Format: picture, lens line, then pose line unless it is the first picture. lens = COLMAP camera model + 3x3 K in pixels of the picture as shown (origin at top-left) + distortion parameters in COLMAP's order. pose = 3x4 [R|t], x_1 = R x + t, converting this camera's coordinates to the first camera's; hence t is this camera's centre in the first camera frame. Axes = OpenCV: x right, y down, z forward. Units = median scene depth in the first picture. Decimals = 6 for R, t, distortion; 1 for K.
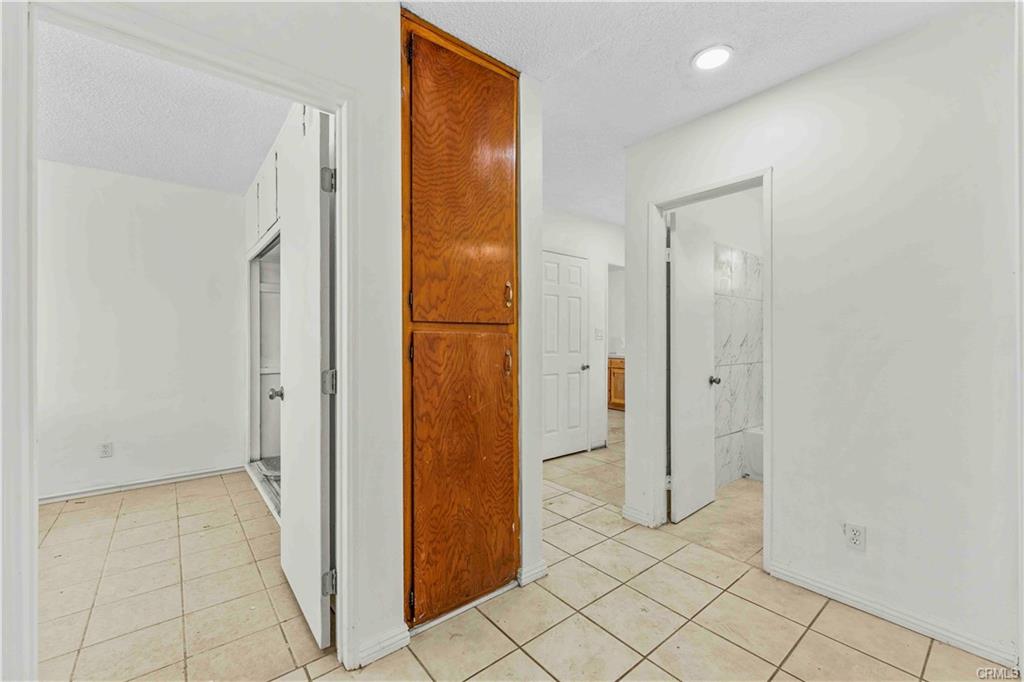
lens RADIAL K [[420.9, 0, 511.4], [0, 420.9, 341.9], [0, 0, 1]] dist [-0.003790, -0.000574]
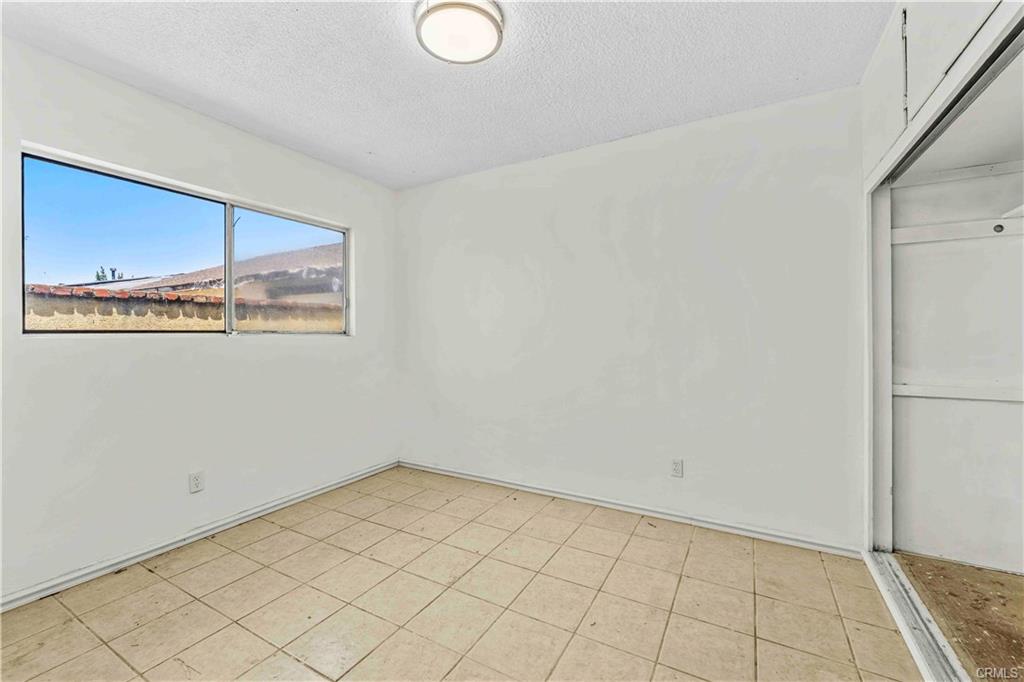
lens RADIAL K [[420.9, 0, 513.3], [0, 420.9, 335.7], [0, 0, 1]] dist [-0.003790, -0.000574]
pose [[0.359437, 0.000698, -0.933169, -0.308622], [0.004577, 0.999986, 0.002511, -0.005508], [0.933158, -0.005173, 0.359429, 0.398513]]
